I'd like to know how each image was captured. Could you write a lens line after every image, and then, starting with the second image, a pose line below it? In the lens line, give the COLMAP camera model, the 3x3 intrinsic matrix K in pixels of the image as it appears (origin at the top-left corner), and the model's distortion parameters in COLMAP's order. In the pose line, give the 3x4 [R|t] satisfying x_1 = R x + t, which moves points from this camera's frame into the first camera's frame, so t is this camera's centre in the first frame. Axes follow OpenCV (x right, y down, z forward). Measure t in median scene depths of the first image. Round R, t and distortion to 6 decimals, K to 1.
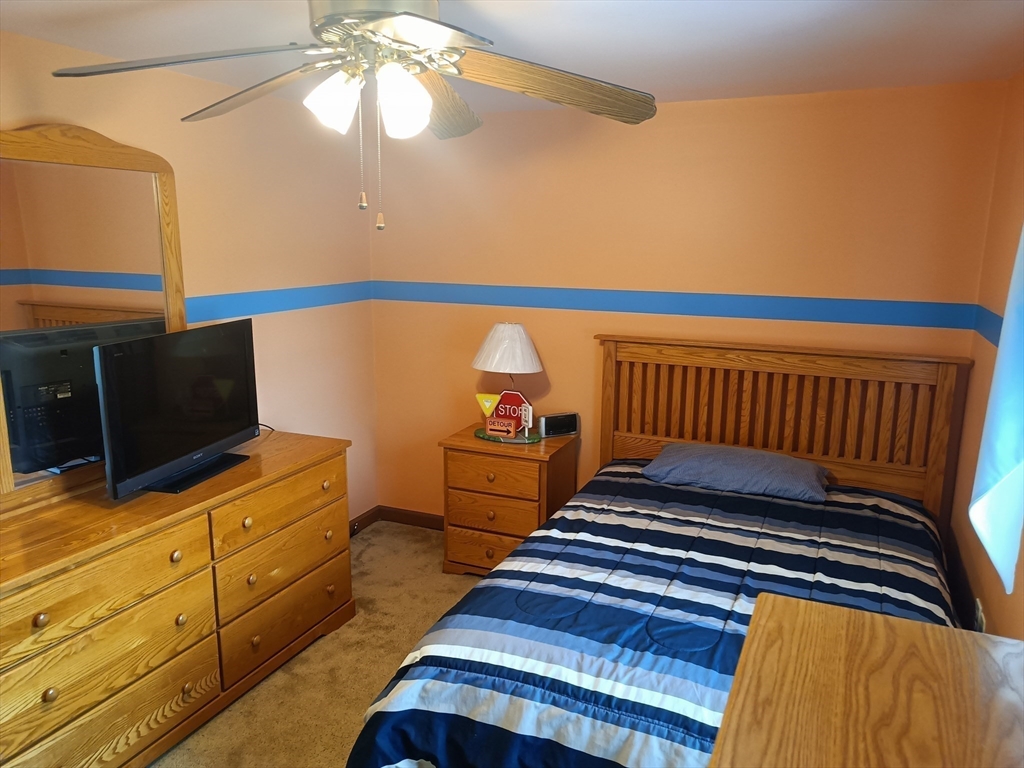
lens RADIAL K [[762.5, 0, 507.7], [0, 762.5, 383.2], [0, 0, 1]] dist [0.056914, -0.051395]
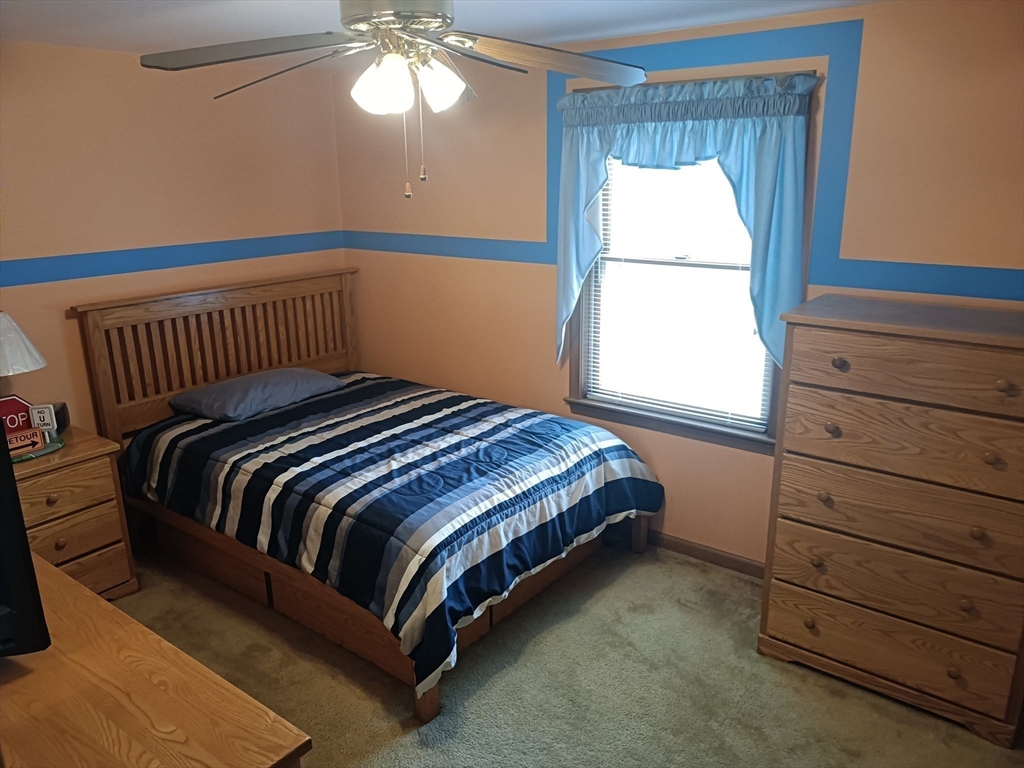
lens RADIAL K [[762.5, 0, 507.7], [0, 762.5, 383.2], [0, 0, 1]] dist [0.056914, -0.051395]
pose [[0.255308, -0.282104, 0.924789, -0.846462], [0.209794, 0.949863, 0.231835, -0.113872], [-0.943824, 0.134826, 0.301691, 0.365341]]
